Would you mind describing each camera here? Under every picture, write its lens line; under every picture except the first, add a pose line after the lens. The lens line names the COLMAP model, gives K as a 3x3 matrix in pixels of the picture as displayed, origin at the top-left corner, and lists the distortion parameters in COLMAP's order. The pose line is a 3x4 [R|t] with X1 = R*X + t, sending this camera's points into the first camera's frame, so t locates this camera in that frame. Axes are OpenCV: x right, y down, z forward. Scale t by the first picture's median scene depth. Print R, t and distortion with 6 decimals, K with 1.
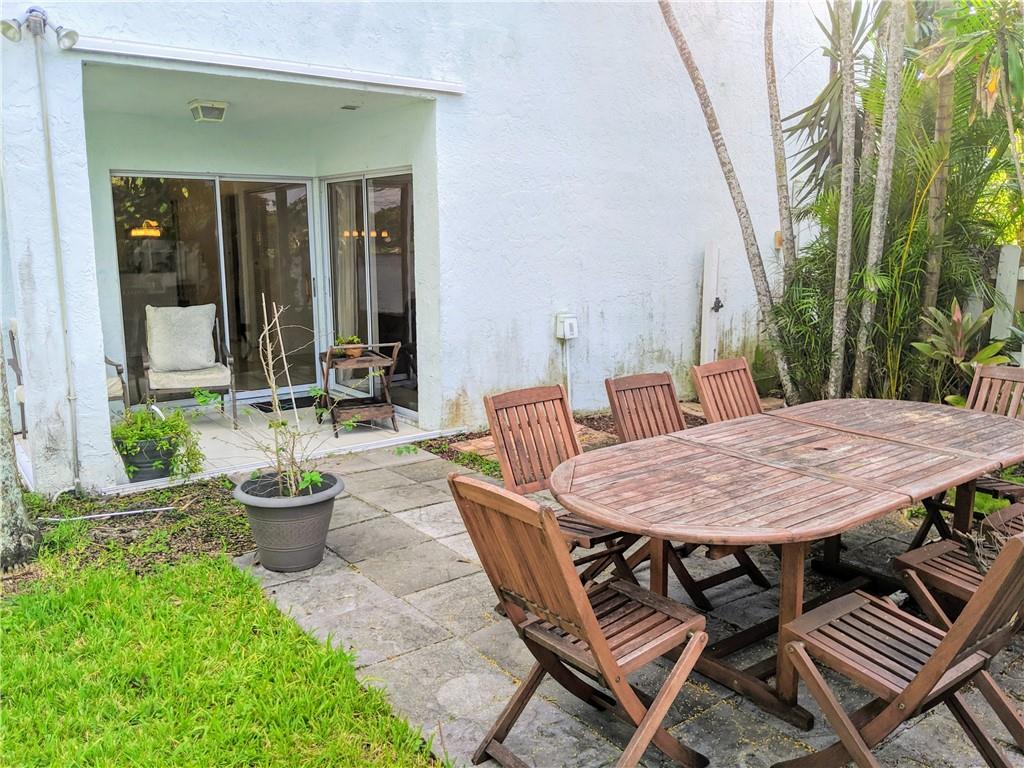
lens RADIAL K [[829.8, 0, 519.5], [0, 829.8, 358.2], [0, 0, 1]] dist [0.048111, -0.087061]
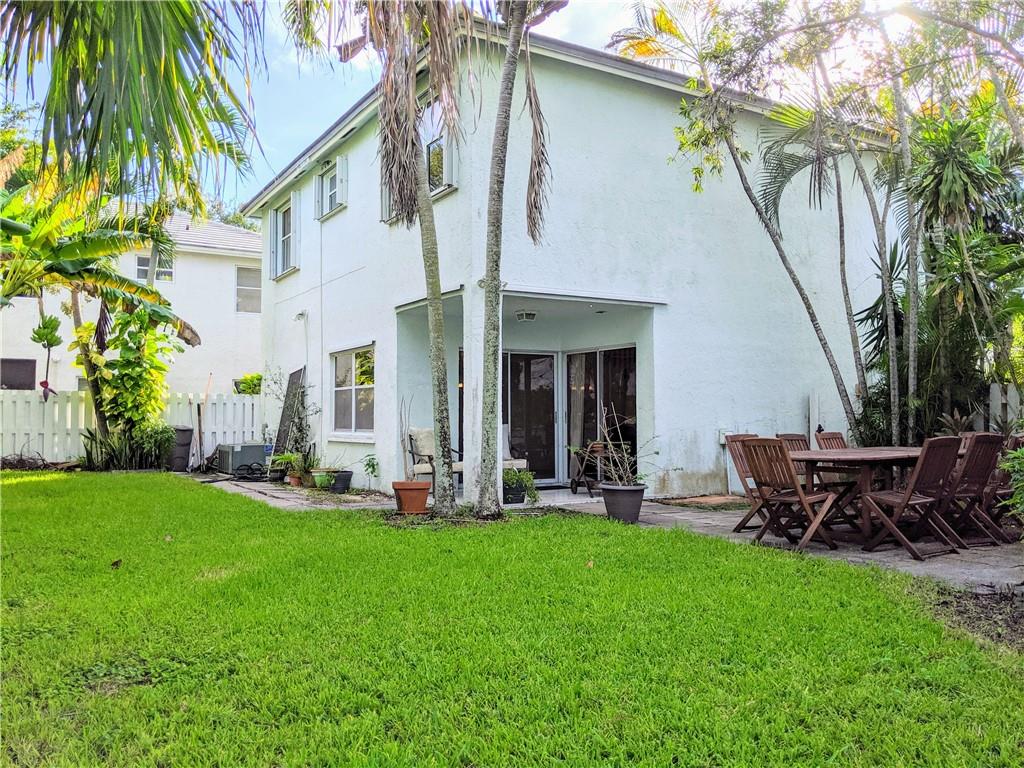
lens RADIAL K [[829.8, 0, 498.6], [0, 829.8, 372.1], [0, 0, 1]] dist [0.048111, -0.087061]
pose [[0.992981, -0.004771, -0.118175, -0.222086], [-0.019166, 0.979488, -0.200587, 0.199435], [0.116708, 0.201444, 0.972522, -0.776647]]
